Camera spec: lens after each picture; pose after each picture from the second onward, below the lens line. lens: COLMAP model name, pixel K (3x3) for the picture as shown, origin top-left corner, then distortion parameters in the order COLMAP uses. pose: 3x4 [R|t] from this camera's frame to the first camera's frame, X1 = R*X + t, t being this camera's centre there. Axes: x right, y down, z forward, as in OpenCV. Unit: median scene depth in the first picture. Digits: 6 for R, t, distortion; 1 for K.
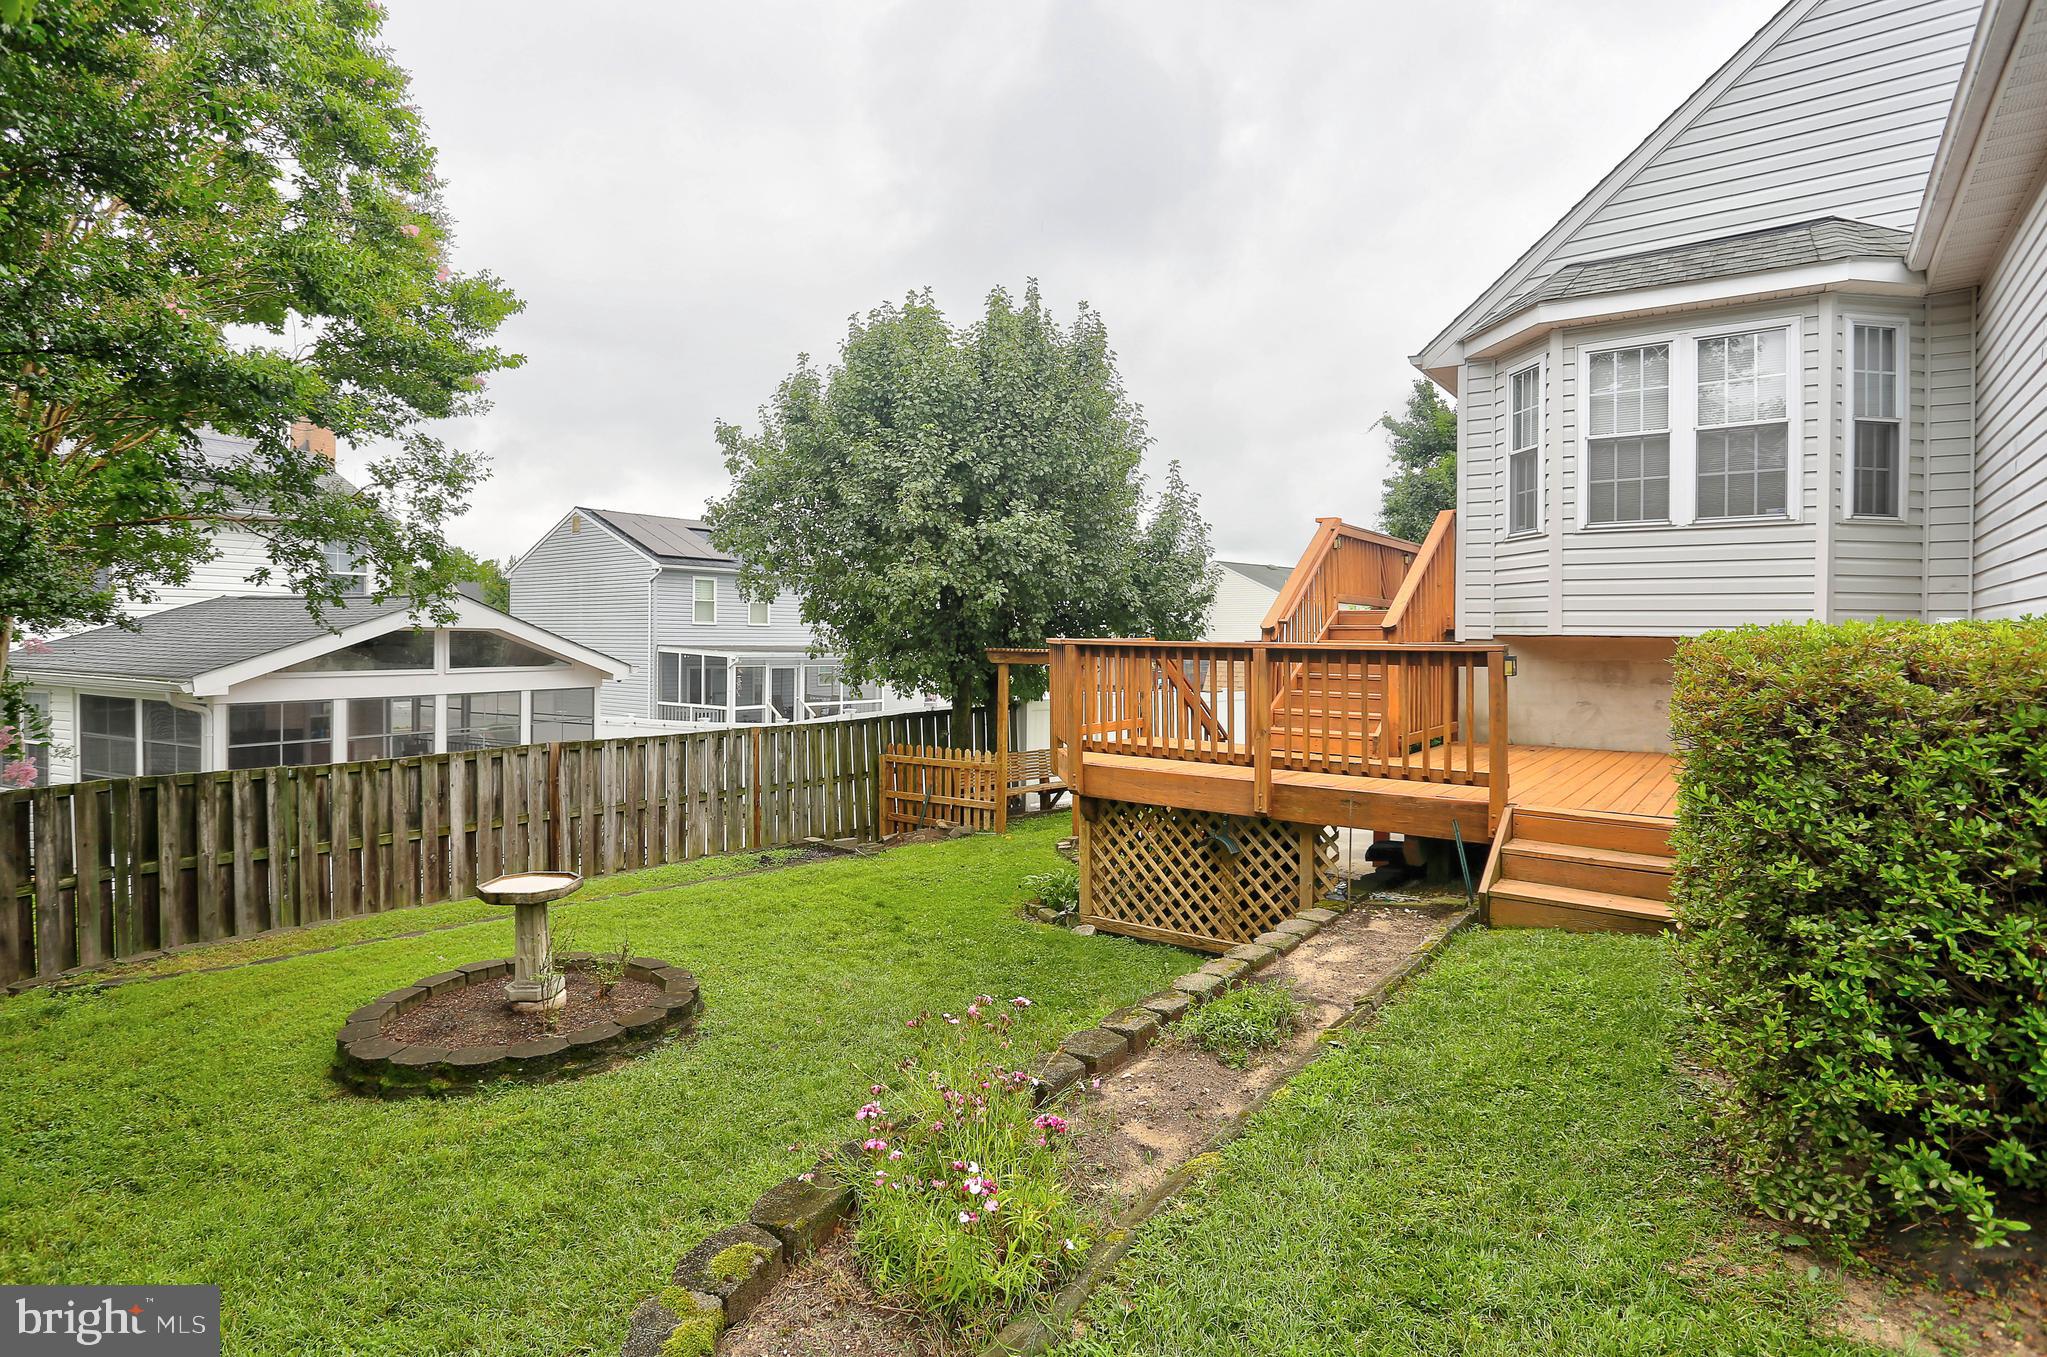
lens RADIAL K [[1004.5, 0, 1025.4], [0, 1004.5, 639.6], [0, 0, 1]] dist [-0.059269, 0.025490]
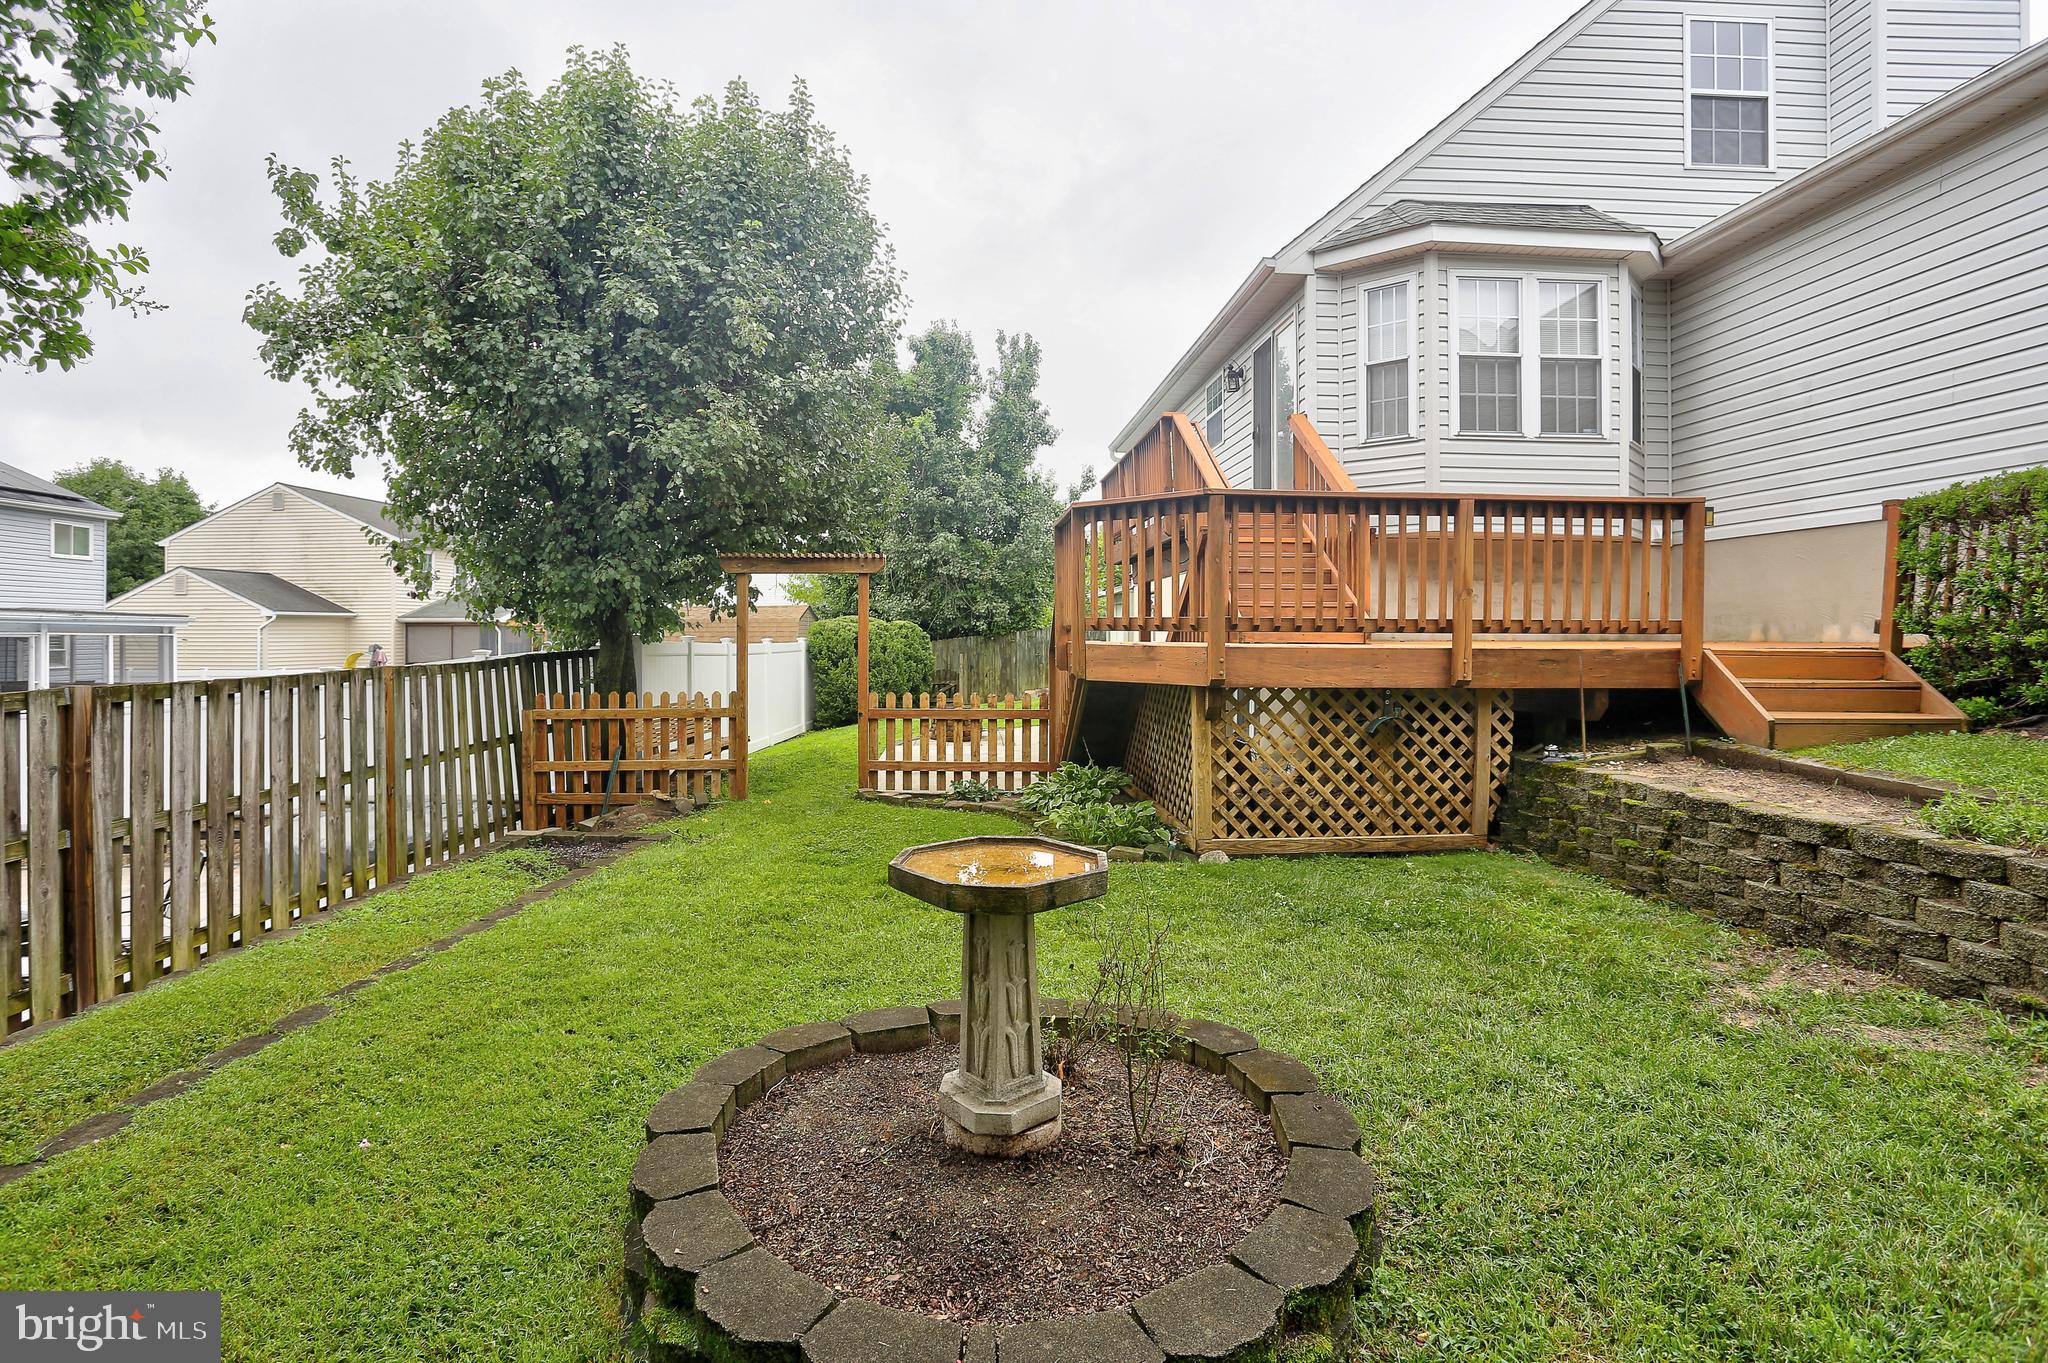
lens RADIAL K [[1005.0, 0, 1025.9], [0, 1005.0, 642.6], [0, 0, 1]] dist [-0.059269, 0.025490]
pose [[0.784641, -0.018262, 0.619682, -0.531807], [0.004825, 0.999716, 0.023351, 0.096032], [-0.619932, -0.015332, 0.784506, 0.448274]]
